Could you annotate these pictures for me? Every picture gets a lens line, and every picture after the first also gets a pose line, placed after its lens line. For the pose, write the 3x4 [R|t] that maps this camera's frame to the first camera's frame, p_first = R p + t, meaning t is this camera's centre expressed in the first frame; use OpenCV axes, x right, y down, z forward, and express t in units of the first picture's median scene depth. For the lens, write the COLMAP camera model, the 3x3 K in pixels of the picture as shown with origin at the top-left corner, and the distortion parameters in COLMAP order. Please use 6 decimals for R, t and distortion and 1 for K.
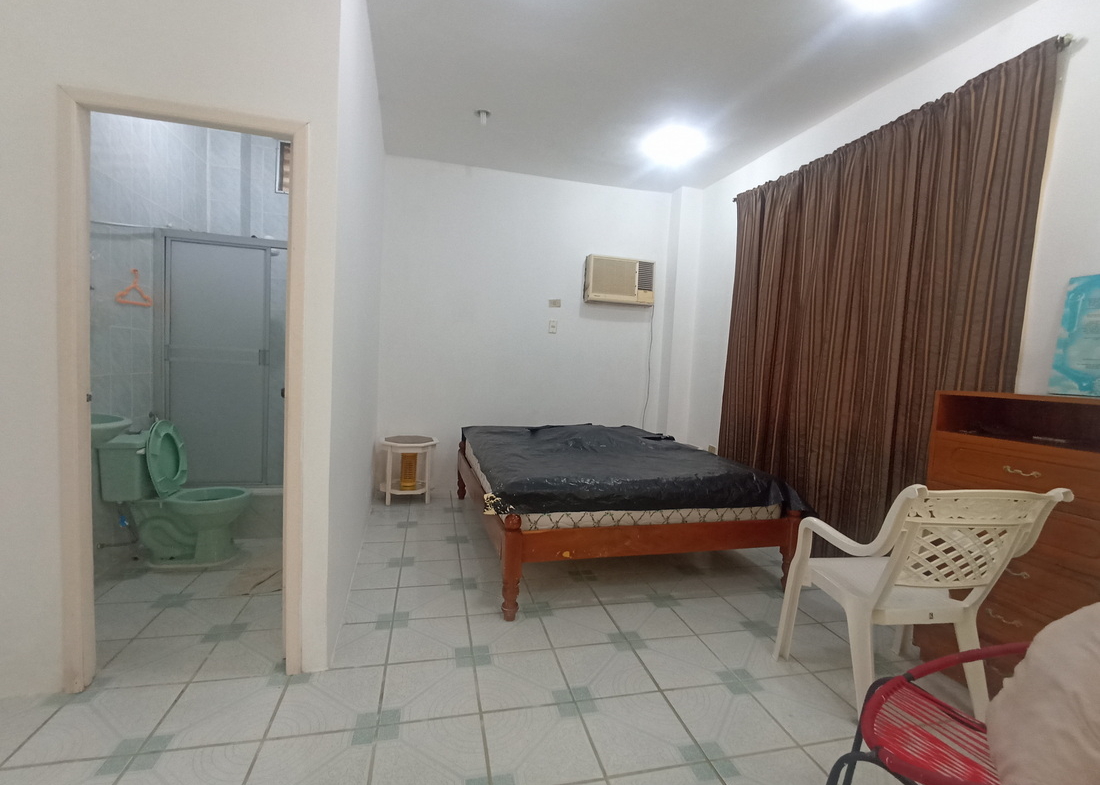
lens RADIAL K [[497.6, 0, 553.1], [0, 497.6, 396.3], [0, 0, 1]] dist [-0.007714, 0.001324]
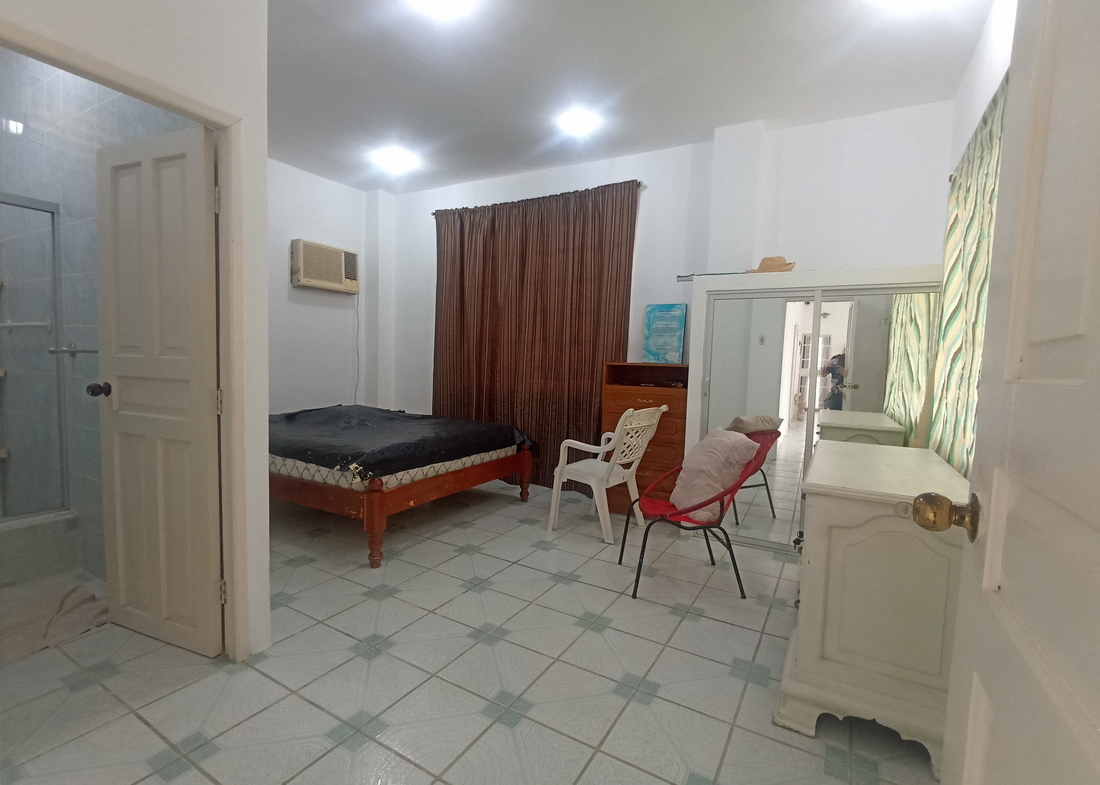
lens RADIAL K [[497.6, 0, 553.9], [0, 497.6, 396.5], [0, 0, 1]] dist [-0.007714, 0.001324]
pose [[0.697570, -0.078882, 0.712161, -0.523635], [0.051534, 0.996871, 0.059940, -0.005428], [-0.714661, -0.005112, 0.699452, -0.114715]]
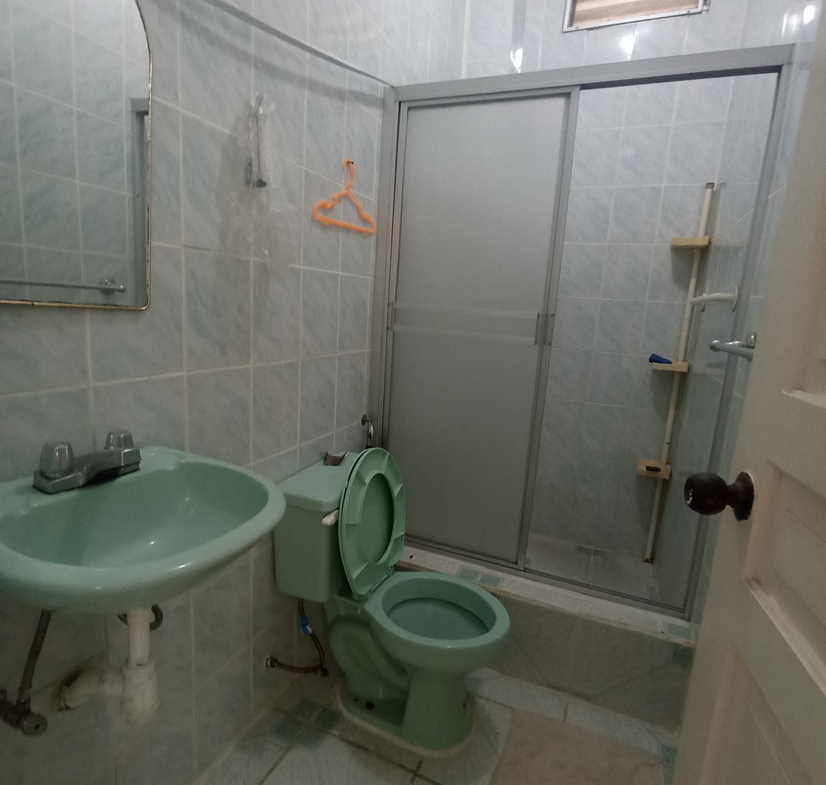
lens RADIAL K [[501.4, 0, 410.9], [0, 501.4, 389.6], [0, 0, 1]] dist [0.003857, 0.000496]
pose [[0.789878, 0.108267, -0.603632, -0.447936], [-0.062689, 0.993392, 0.096143, -0.068095], [0.610052, -0.038100, 0.791445, 0.615854]]
